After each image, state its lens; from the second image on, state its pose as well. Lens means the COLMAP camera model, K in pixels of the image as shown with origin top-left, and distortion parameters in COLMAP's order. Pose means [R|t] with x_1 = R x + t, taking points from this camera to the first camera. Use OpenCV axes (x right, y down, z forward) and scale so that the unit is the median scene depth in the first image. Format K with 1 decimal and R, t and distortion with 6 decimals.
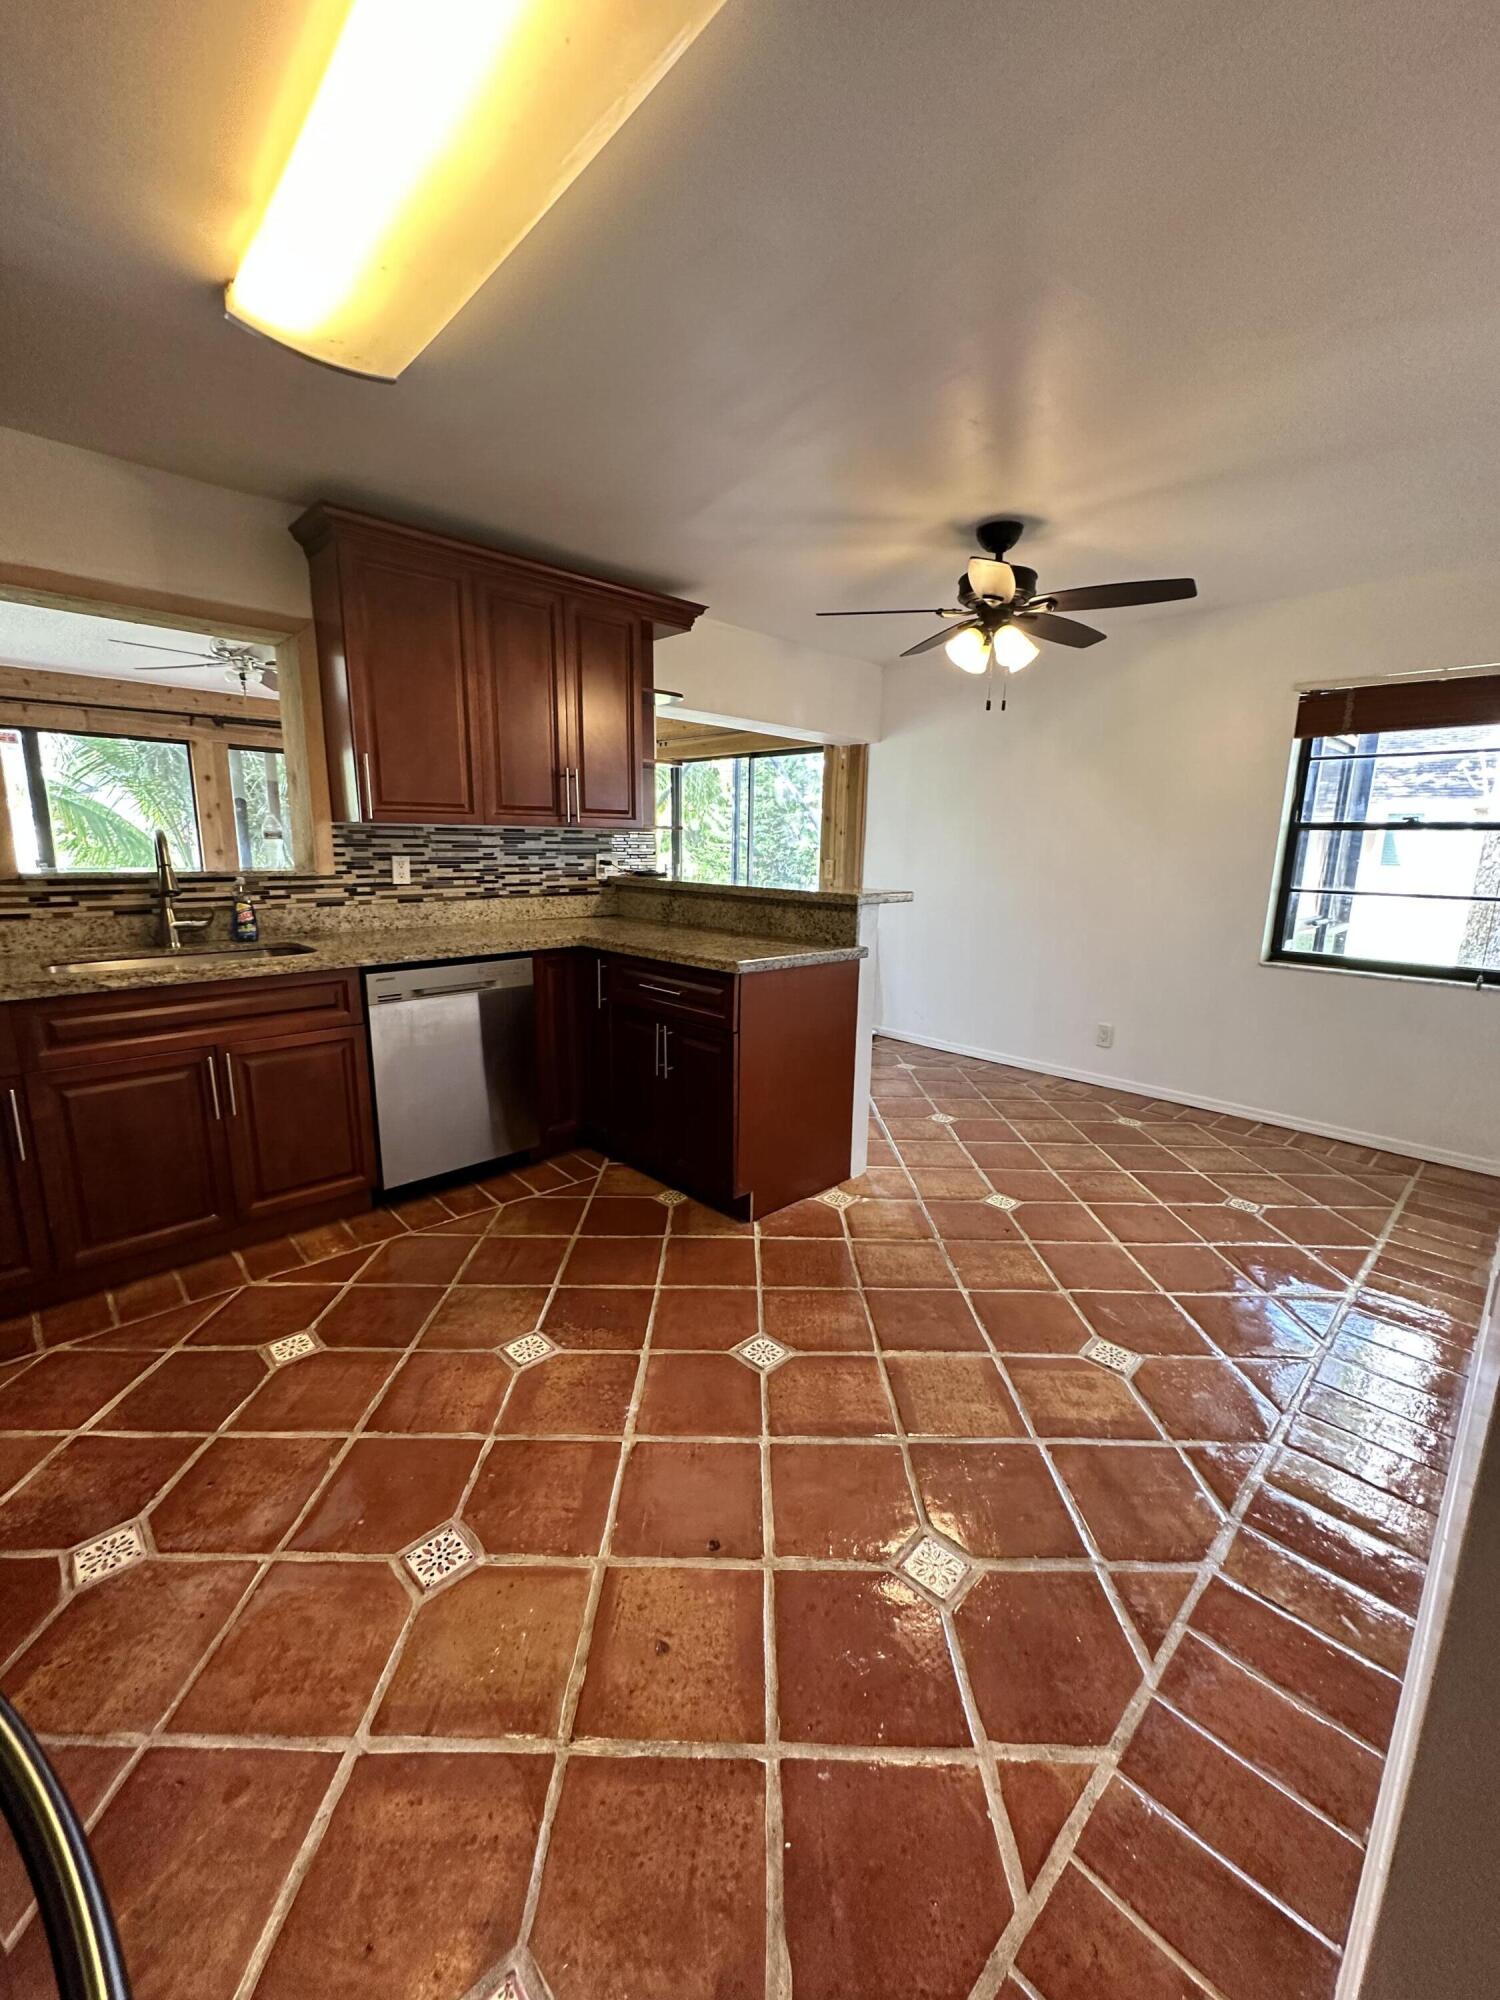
lens RADIAL K [[799.3, 0, 749.0], [0, 799.3, 1000.4], [0, 0, 1]] dist [0.001553, 0.001235]
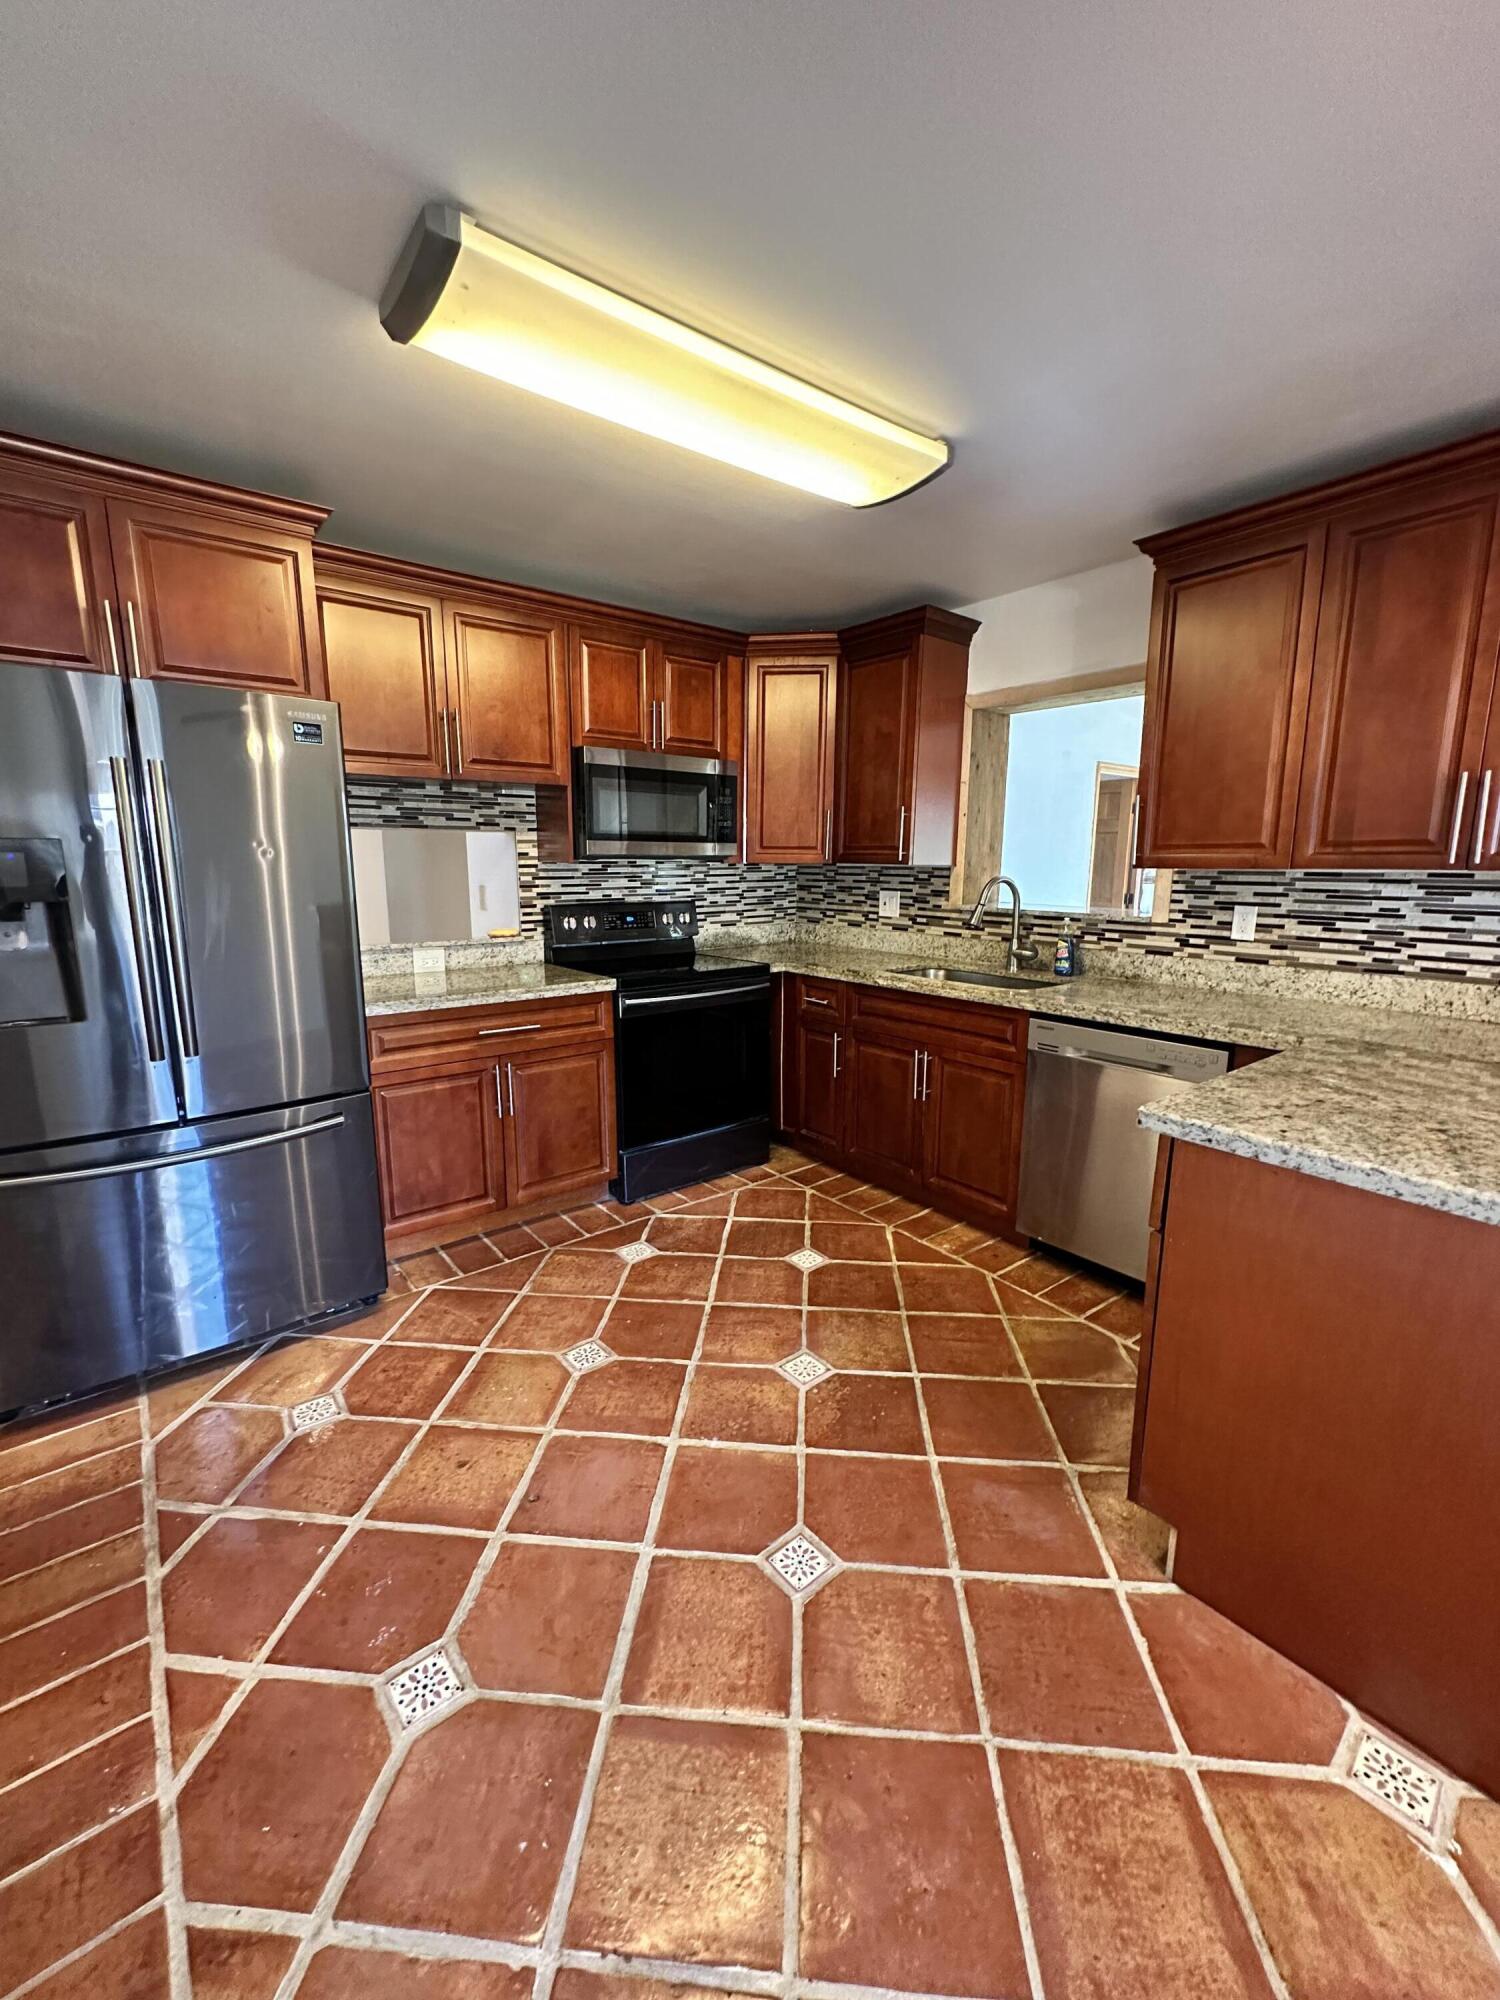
lens RADIAL K [[799.3, 0, 746.9], [0, 799.3, 1003.0], [0, 0, 1]] dist [0.001553, 0.001235]
pose [[-0.096099, 0.163291, -0.981887, 0.481352], [-0.198624, 0.963467, 0.179667, -0.142203], [0.975353, 0.212292, -0.060155, 0.619275]]
